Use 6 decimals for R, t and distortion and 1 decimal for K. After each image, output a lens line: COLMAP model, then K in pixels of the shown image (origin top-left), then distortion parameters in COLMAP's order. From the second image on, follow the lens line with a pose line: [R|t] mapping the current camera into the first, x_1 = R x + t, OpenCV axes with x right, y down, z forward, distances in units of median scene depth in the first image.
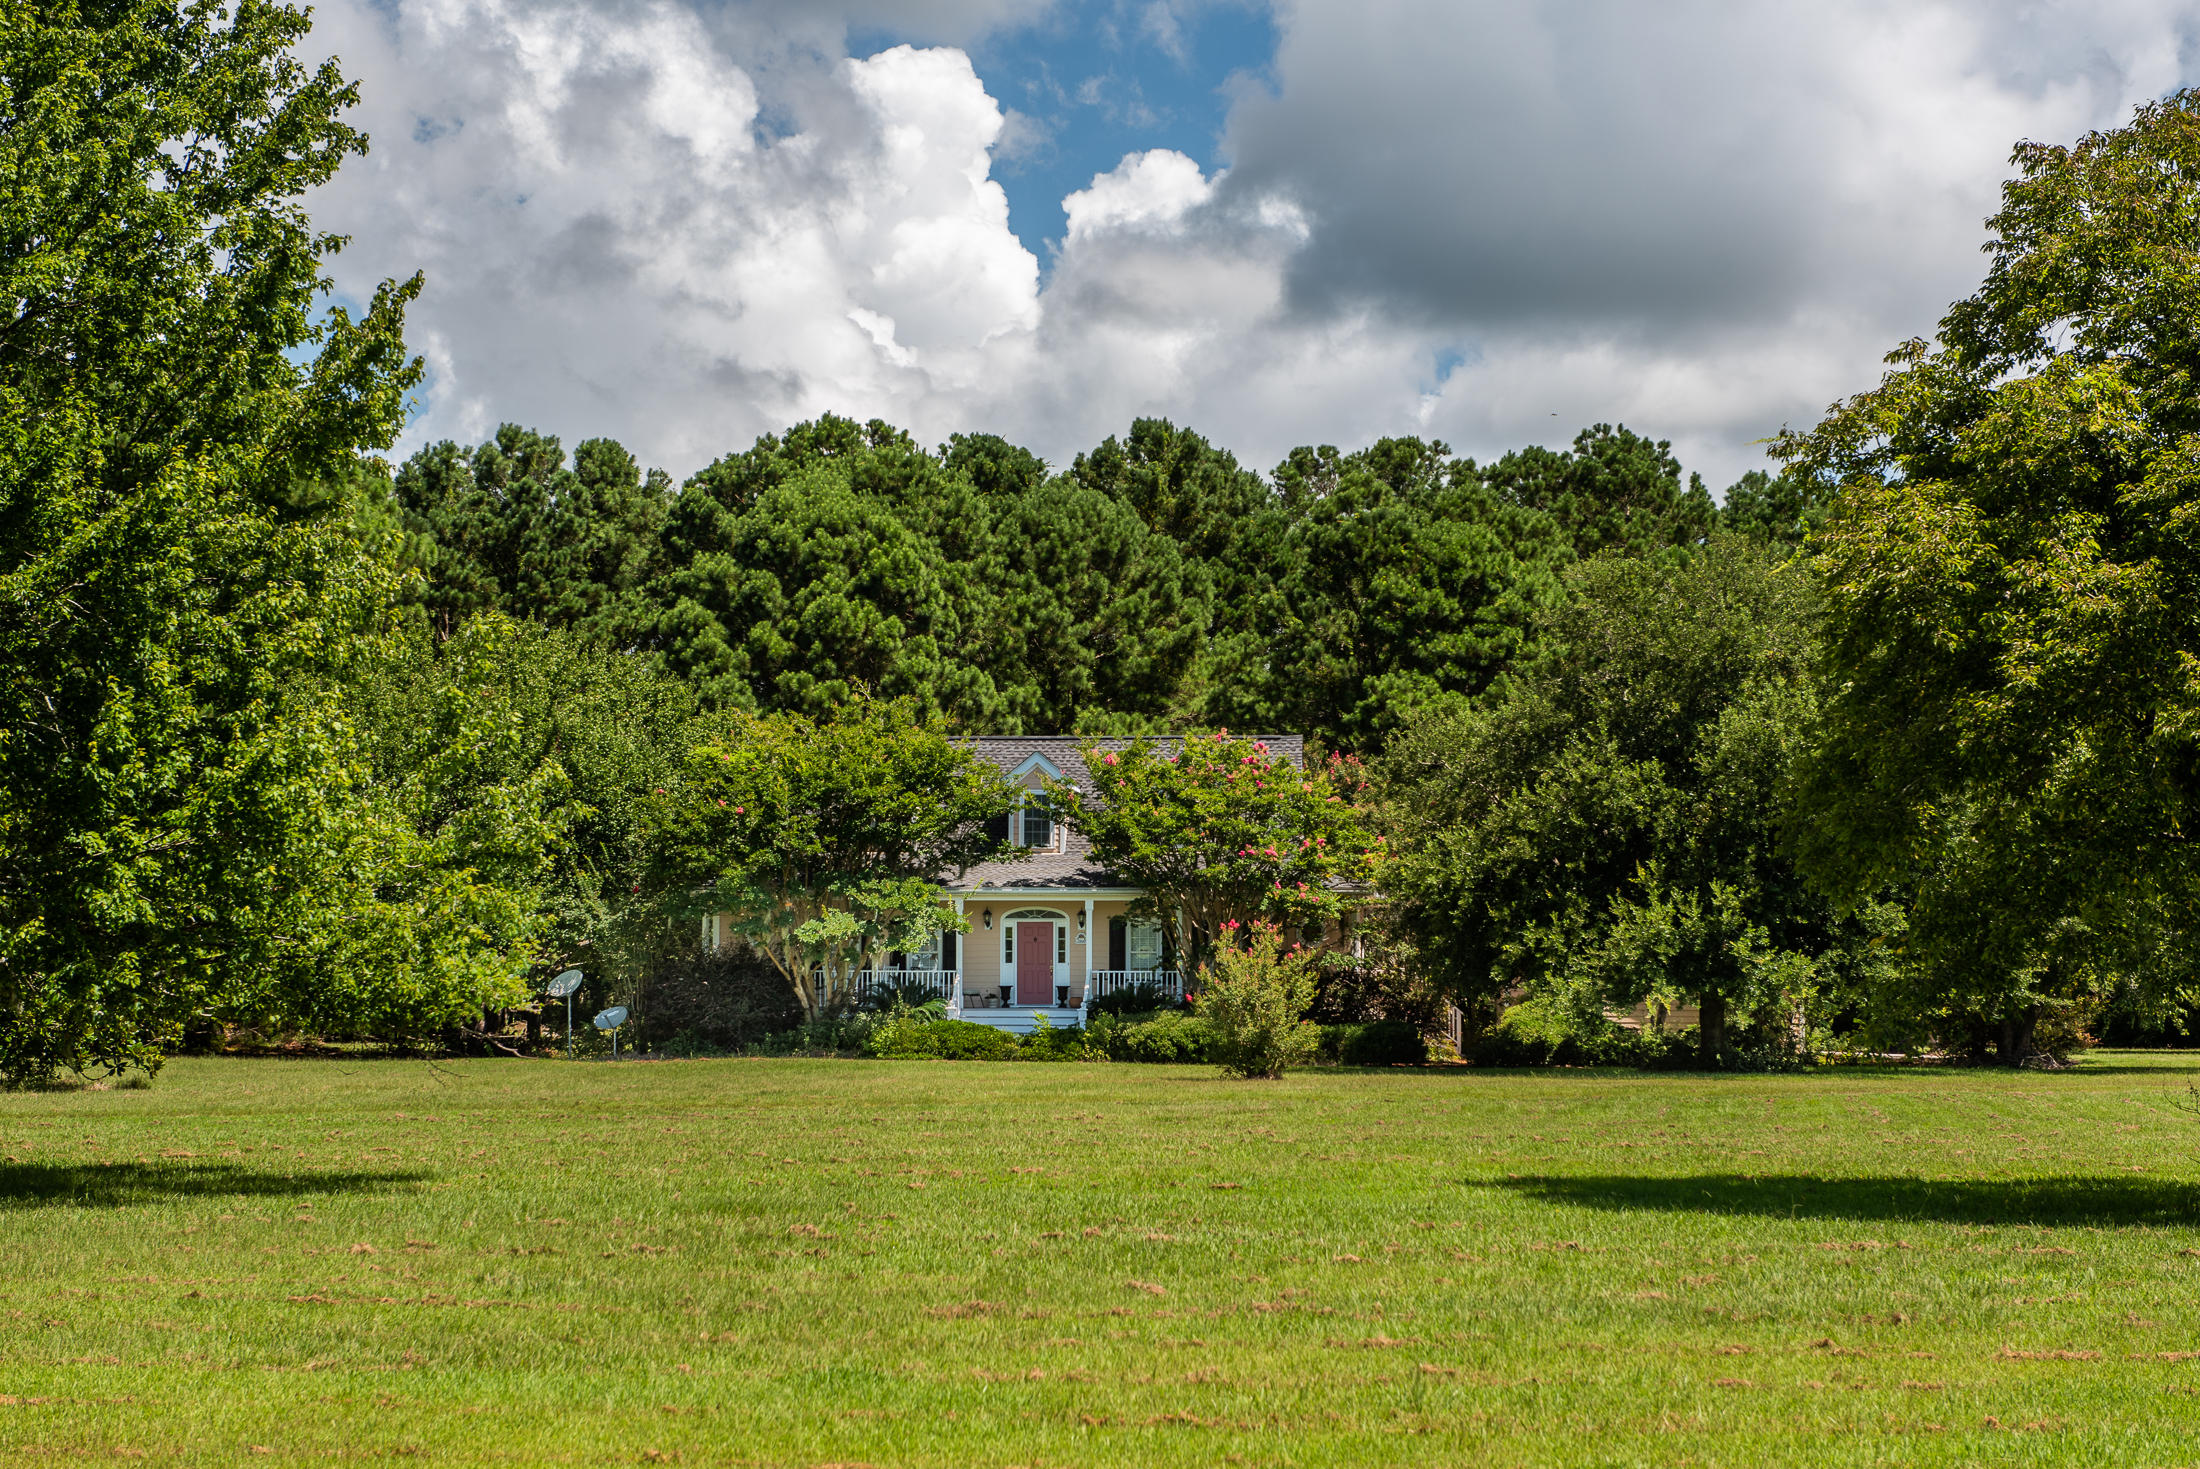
lens RADIAL K [[4447.8, 0, 1100.0], [0, 4447.8, 734.5], [0, 0, 1]] dist [0.019064, 0.008208]
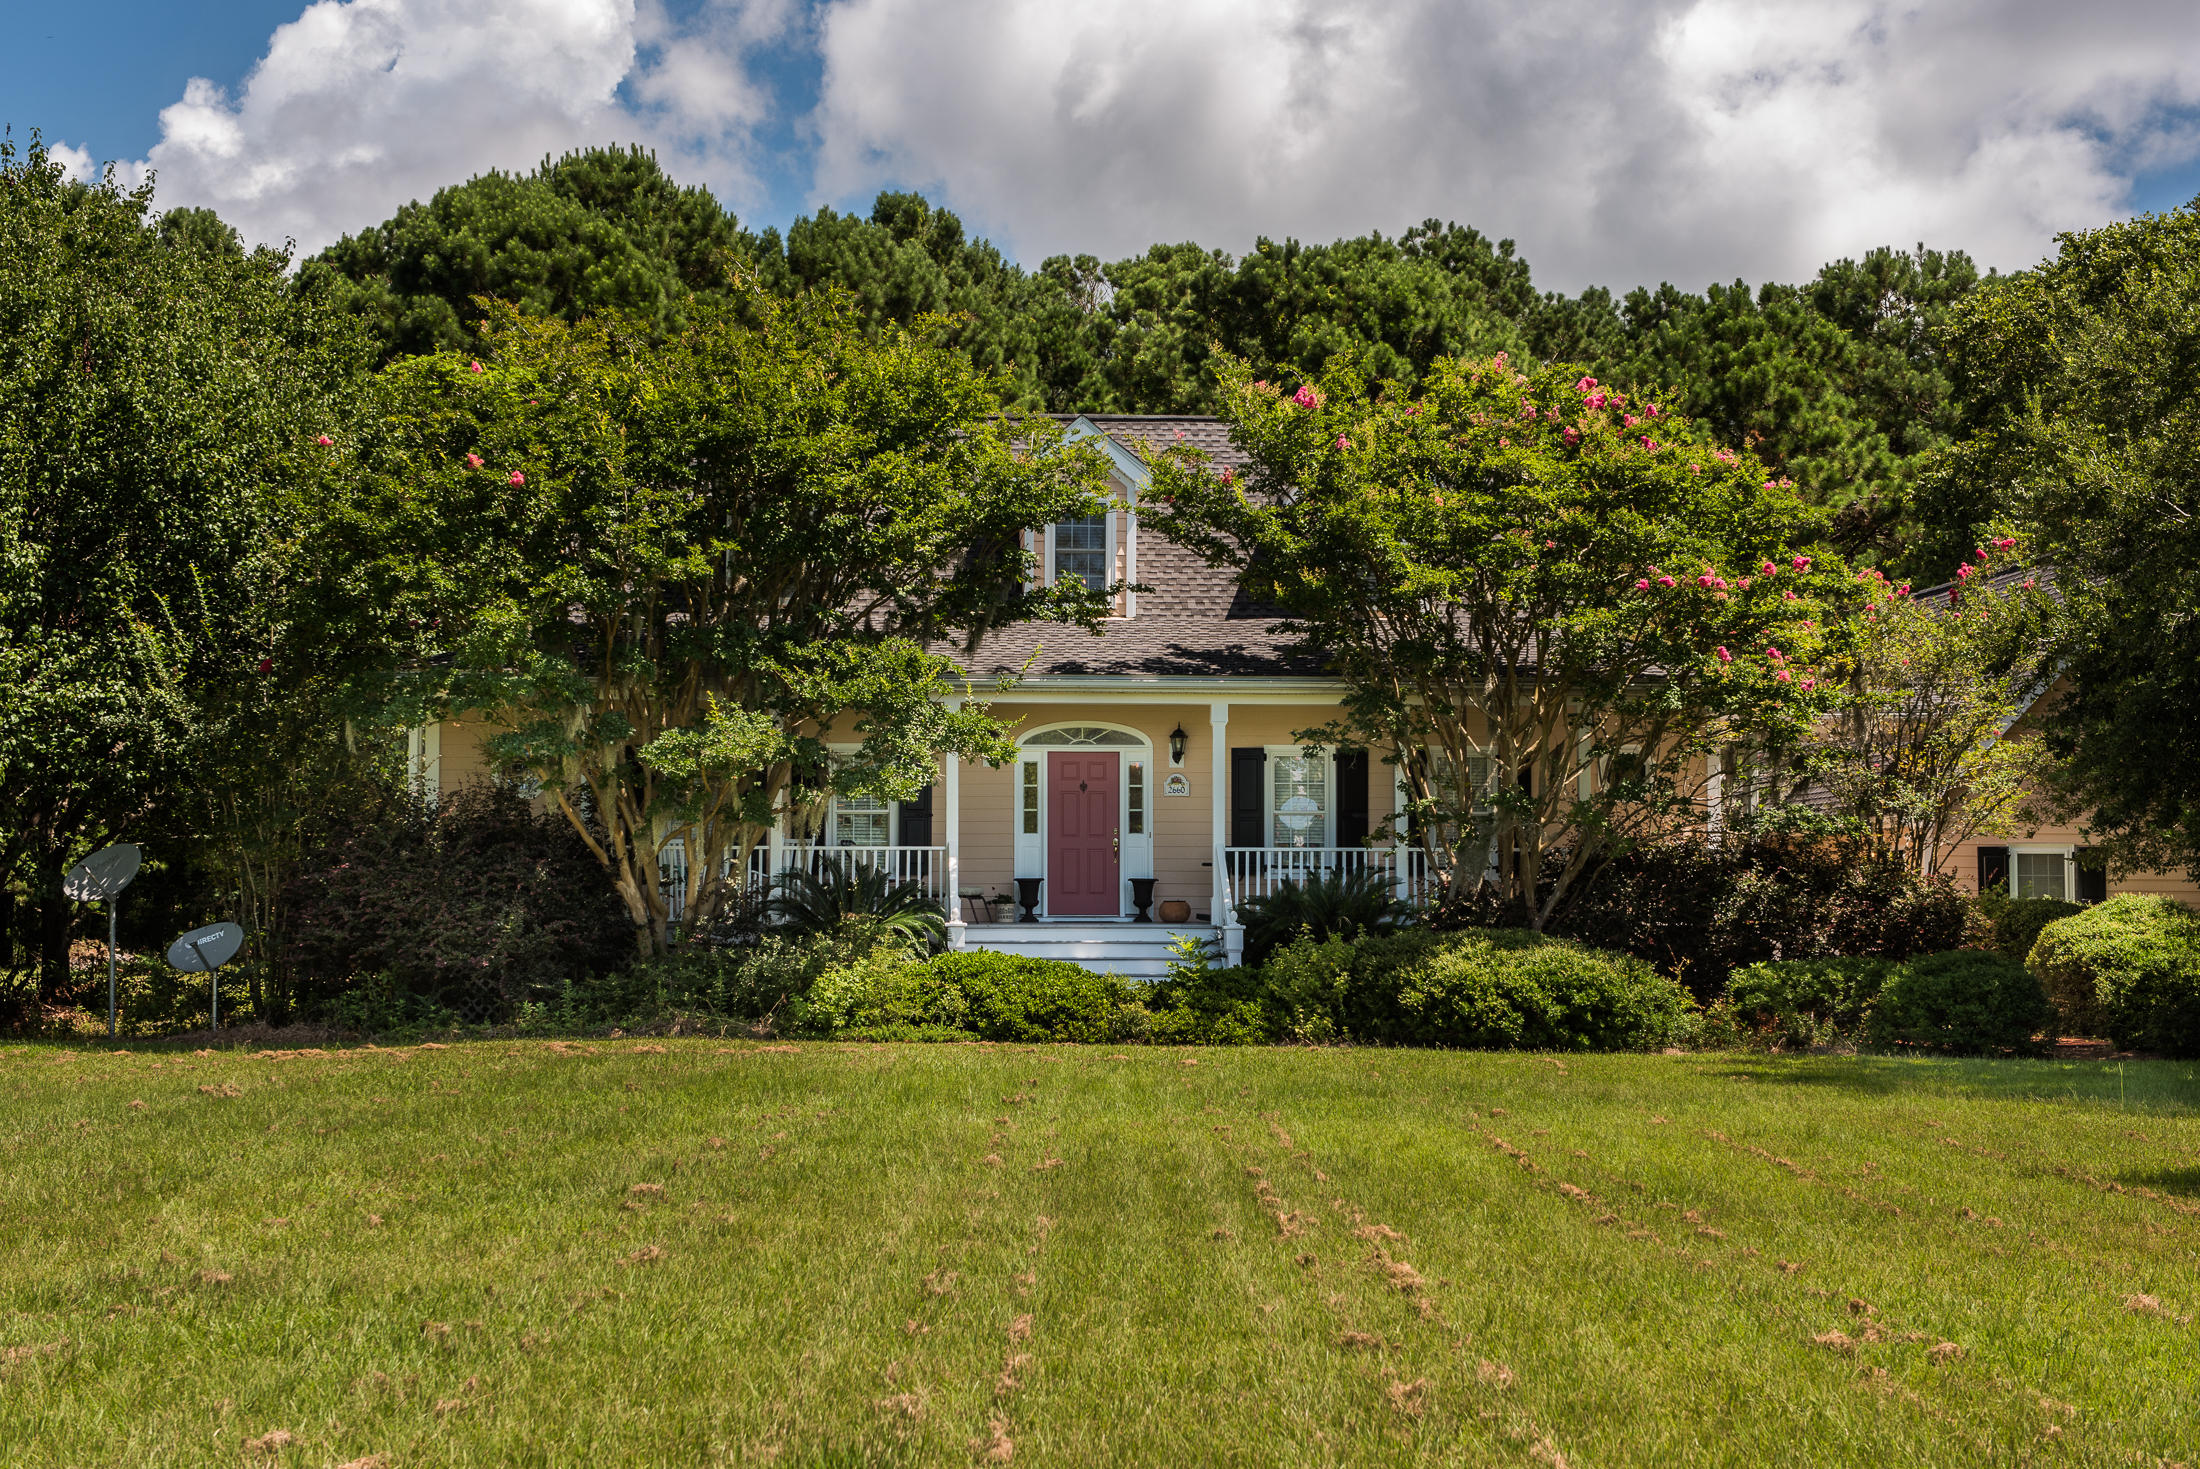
lens RADIAL K [[3346.0, 0, 1100.0], [0, 3346.0, 734.5], [0, 0, 1]] dist [0.162847, -0.056216]
pose [[0.988628, 0.007624, 0.150190, -0.071429], [-0.008728, 0.999940, 0.006694, 0.038702], [-0.150130, -0.007929, 0.988634, 0.642870]]
